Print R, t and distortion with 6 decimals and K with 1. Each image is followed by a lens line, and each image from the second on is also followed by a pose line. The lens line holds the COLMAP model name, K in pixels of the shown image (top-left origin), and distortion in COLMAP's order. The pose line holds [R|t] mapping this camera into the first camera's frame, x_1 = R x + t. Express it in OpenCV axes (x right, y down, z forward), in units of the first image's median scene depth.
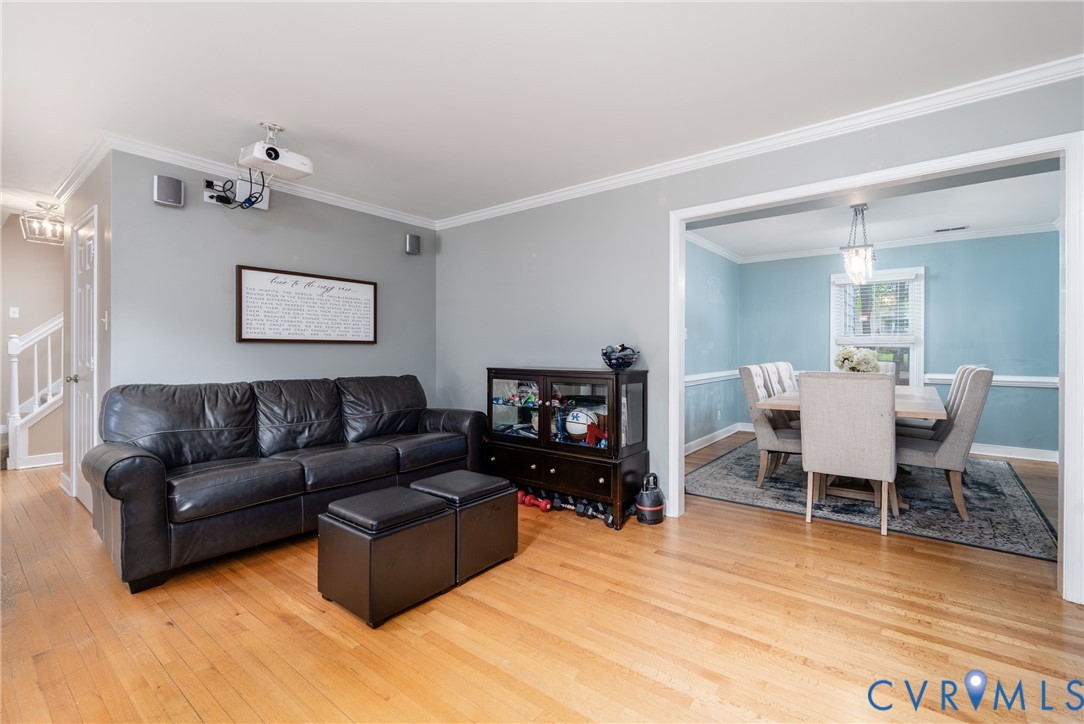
lens RADIAL K [[488.4, 0, 544.5], [0, 488.4, 357.1], [0, 0, 1]] dist [-0.000413, 0.000179]
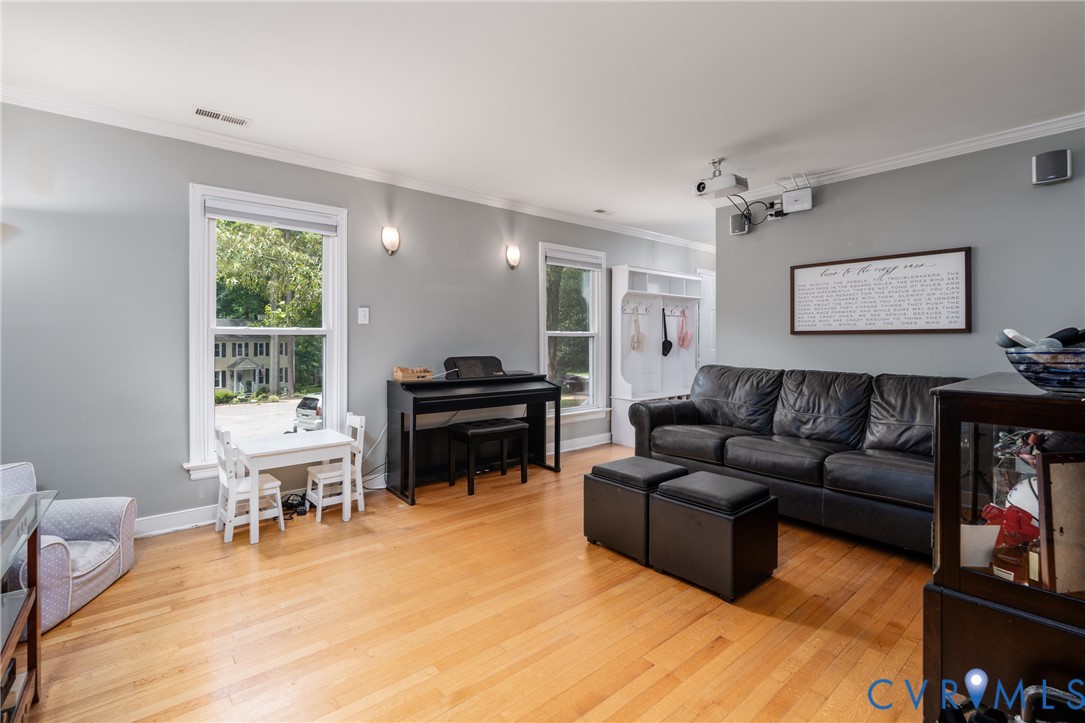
lens RADIAL K [[488.1, 0, 530.0], [0, 488.1, 344.2], [0, 0, 1]] dist [-0.026820, -0.000087]
pose [[-0.231300, 0.006122, -0.972863, 0.603067], [-0.011957, 0.999887, 0.009135, -0.011003], [0.972809, 0.013745, -0.231201, 0.669123]]
